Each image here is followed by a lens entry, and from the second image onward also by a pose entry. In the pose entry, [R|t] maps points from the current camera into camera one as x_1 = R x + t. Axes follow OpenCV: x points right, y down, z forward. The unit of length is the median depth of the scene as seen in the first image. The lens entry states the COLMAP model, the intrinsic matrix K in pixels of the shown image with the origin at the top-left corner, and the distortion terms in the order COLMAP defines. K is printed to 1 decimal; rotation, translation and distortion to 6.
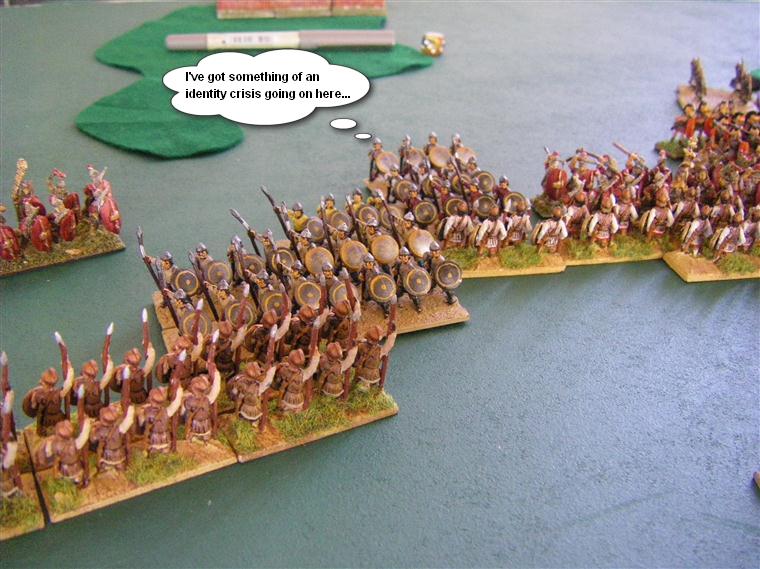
lens RADIAL K [[833.1, 0, 380.0], [0, 833.1, 284.5], [0, 0, 1]] dist [-0.156163, 0.033772]
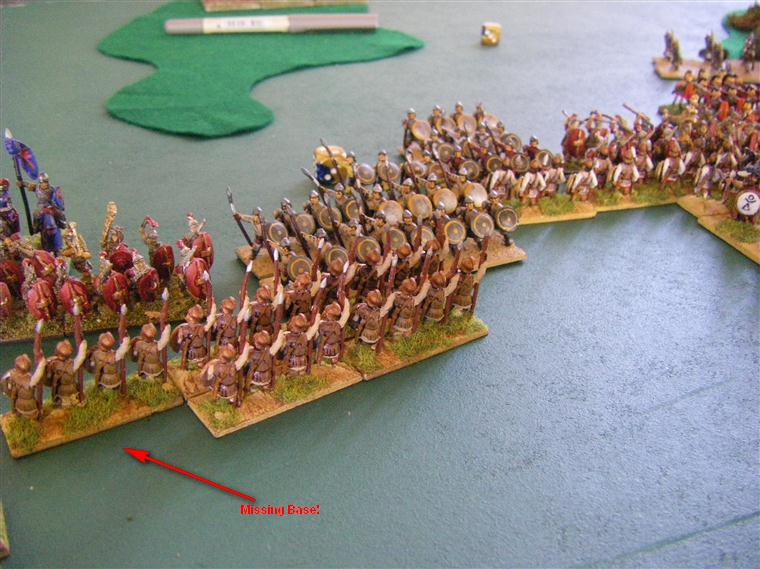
lens RADIAL K [[833.1, 0, 380.0], [0, 833.1, 284.5], [0, 0, 1]] dist [-0.156163, 0.033772]
pose [[0.996283, -0.054815, 0.066443, -0.149864], [0.054465, 0.998491, 0.007072, 0.052844], [-0.066730, -0.003427, 0.997765, -0.100951]]
